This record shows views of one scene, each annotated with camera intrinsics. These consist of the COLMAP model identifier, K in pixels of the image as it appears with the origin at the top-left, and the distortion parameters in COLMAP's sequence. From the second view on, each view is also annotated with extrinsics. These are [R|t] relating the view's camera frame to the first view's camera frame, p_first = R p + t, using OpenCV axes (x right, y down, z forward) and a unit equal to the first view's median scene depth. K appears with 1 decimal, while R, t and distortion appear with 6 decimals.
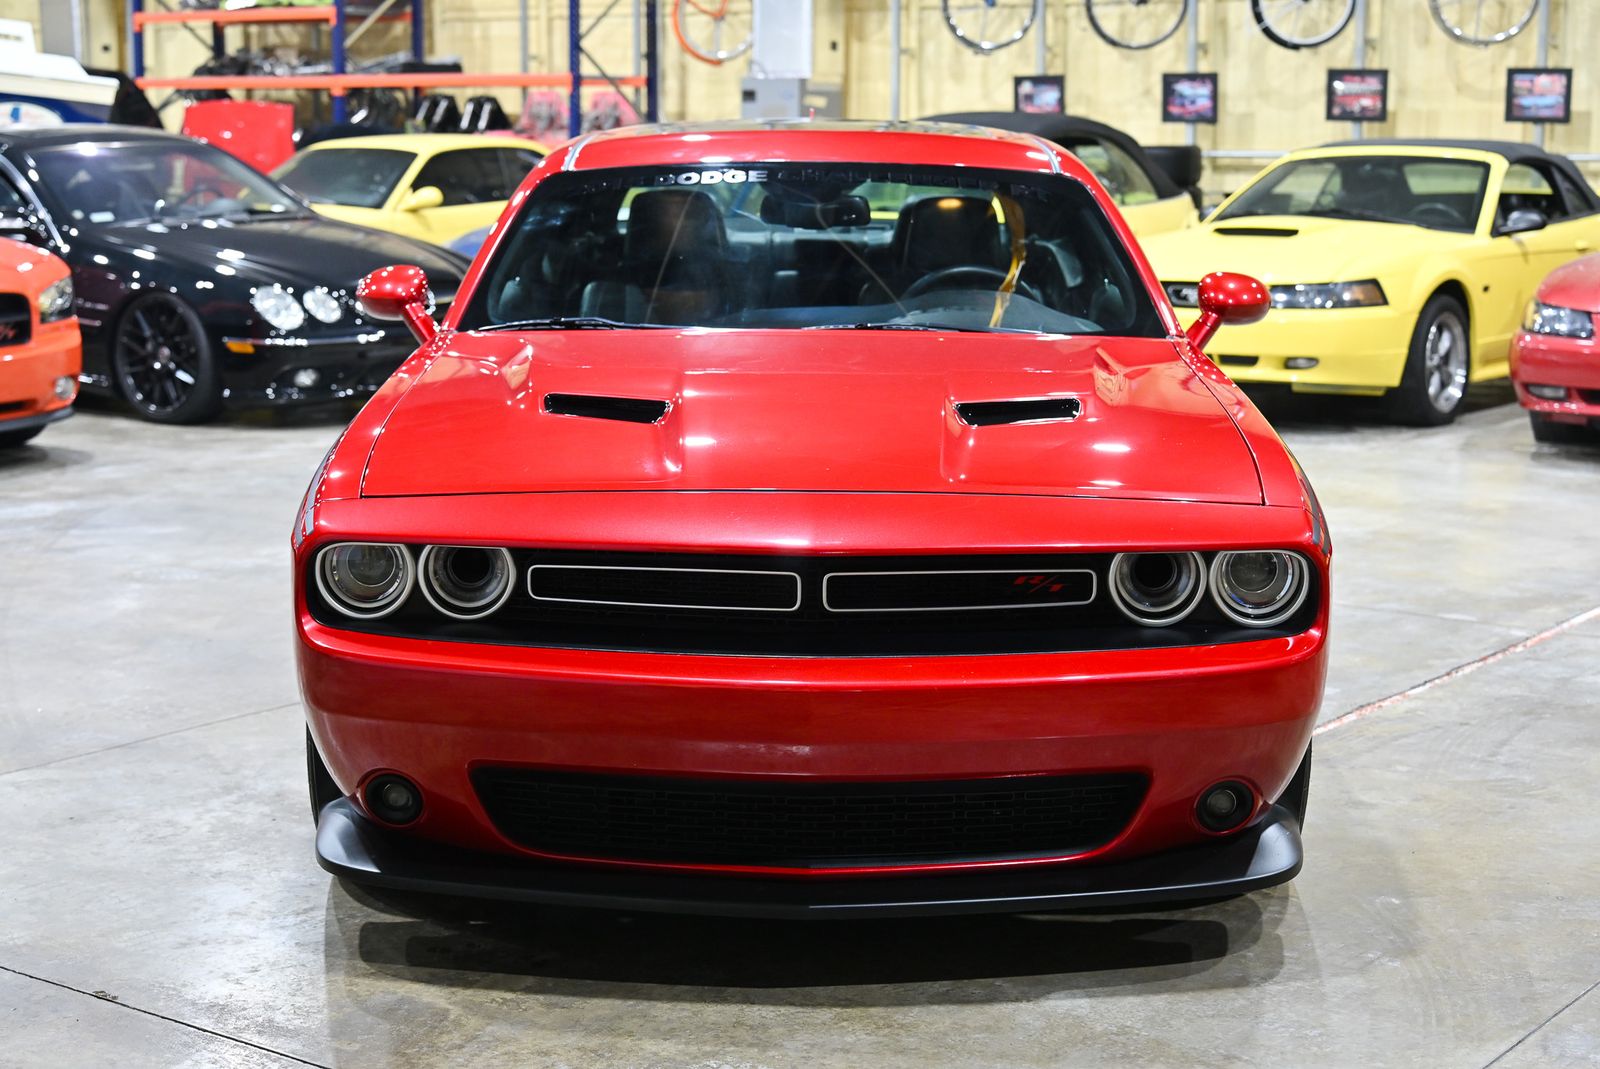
lens RADIAL K [[2625.4, 0, 800.0], [0, 2625.4, 534.5], [0, 0, 1]] dist [-0.004273, 0.062406]
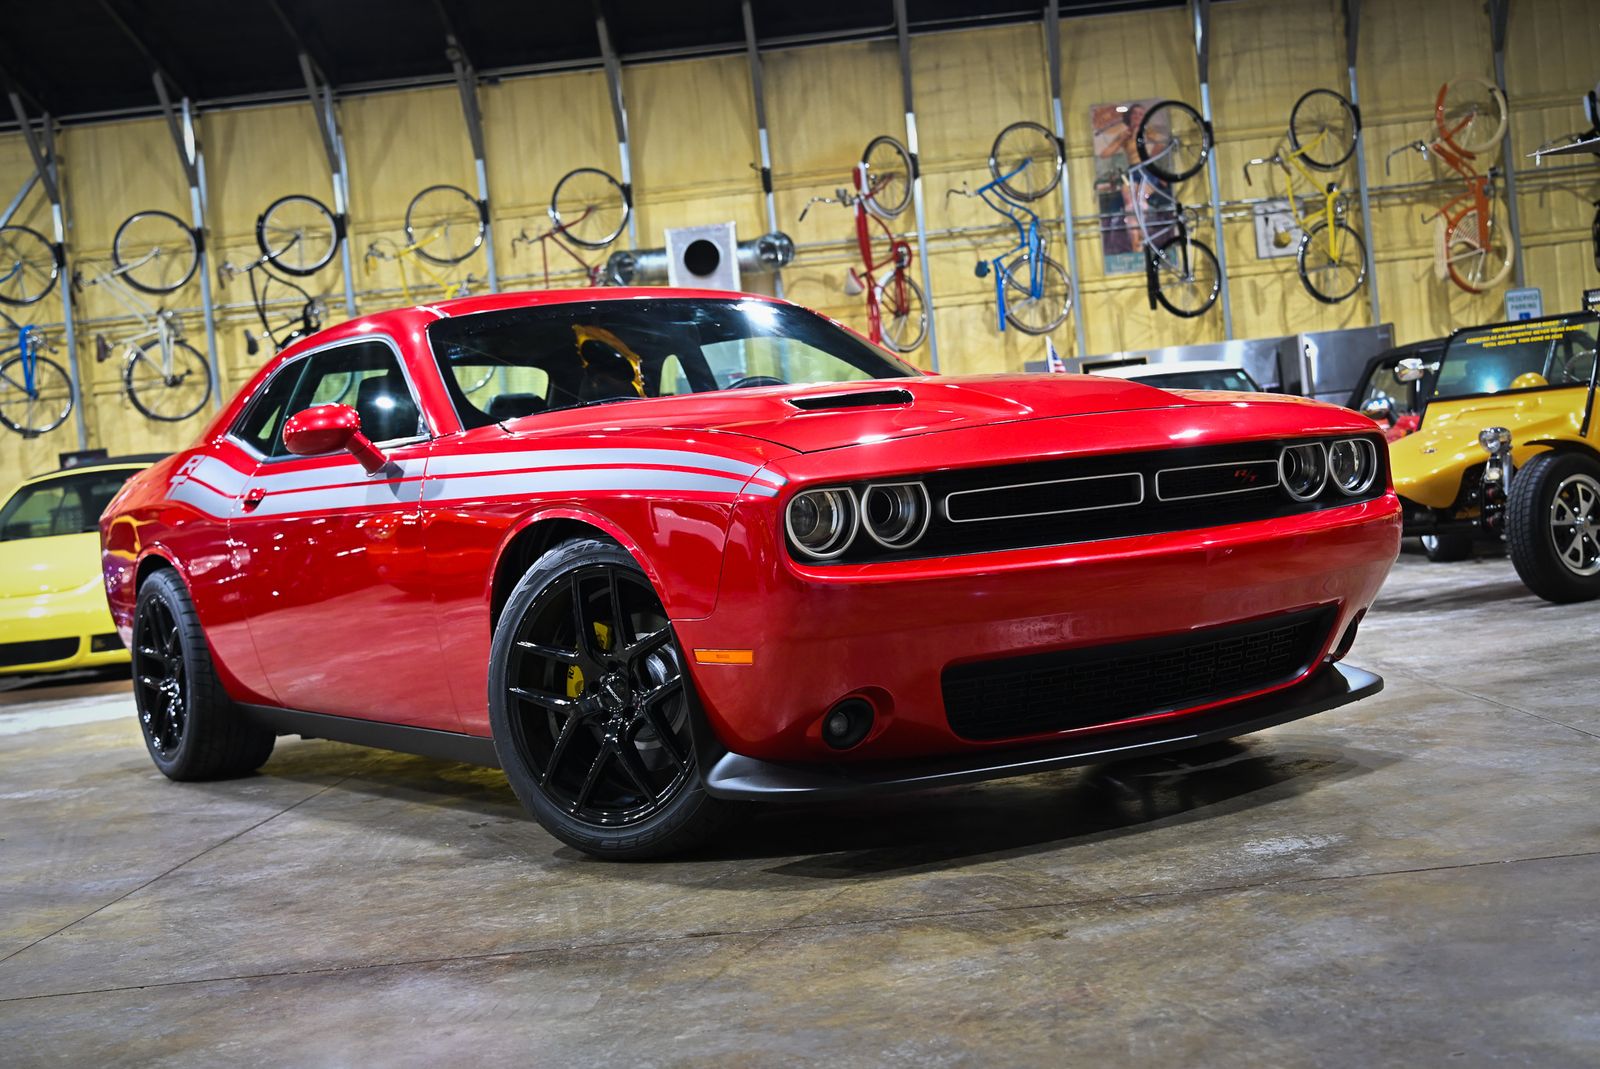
lens RADIAL K [[2010.5, 0, 800.0], [0, 2010.5, 534.5], [0, 0, 1]] dist [0.003779, 0.014521]
pose [[0.821183, -0.089441, 0.563612, -0.657199], [0.184852, 0.976081, -0.114433, 0.118095], [-0.539896, 0.198156, 0.818075, 0.296693]]
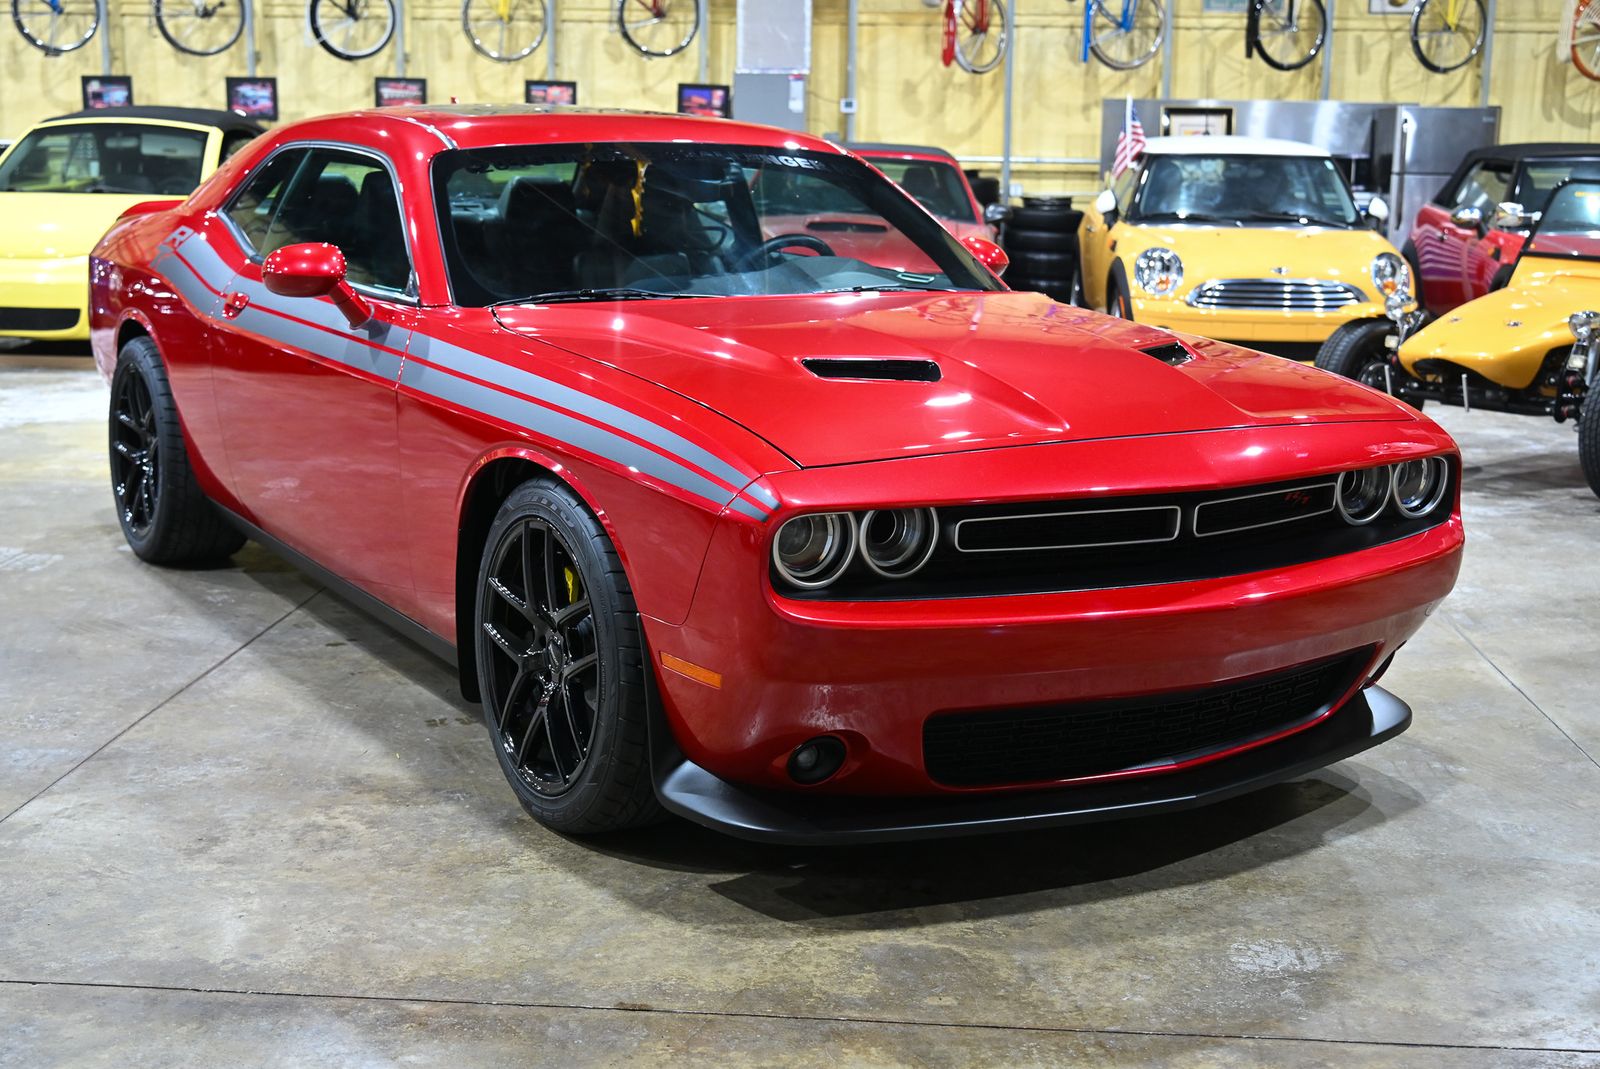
lens RADIAL K [[2031.5, 0, 800.0], [0, 2031.5, 534.5], [0, 0, 1]] dist [0.008938, 0.000401]
pose [[0.841908, -0.092158, 0.531693, -0.584972], [0.069817, 0.995630, 0.062021, -0.037480], [-0.535085, -0.015094, 0.844663, 0.338210]]
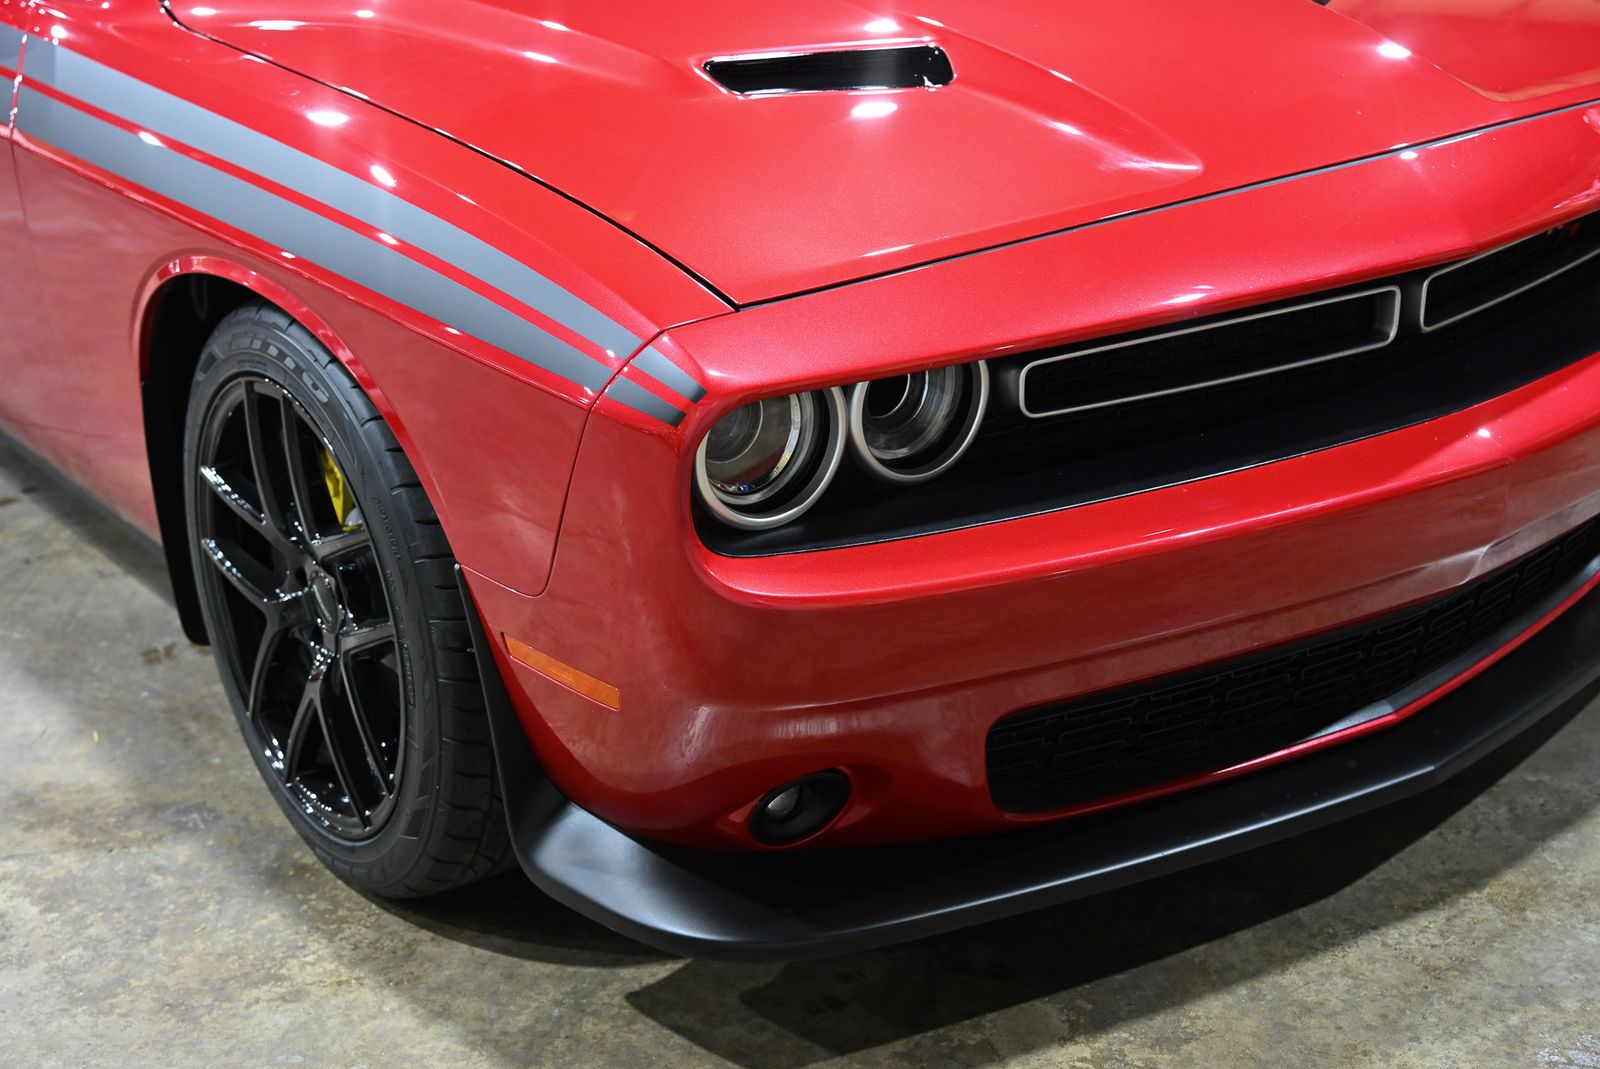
lens RADIAL K [[2361.7, 0, 800.0], [0, 2361.7, 534.5], [0, 0, 1]] dist [0.002226, 0.008028]
pose [[0.799578, -0.259398, 0.541653, -0.428674], [0.143365, 0.958278, 0.247287, -0.087094], [-0.583199, -0.120071, 0.803406, 0.598493]]
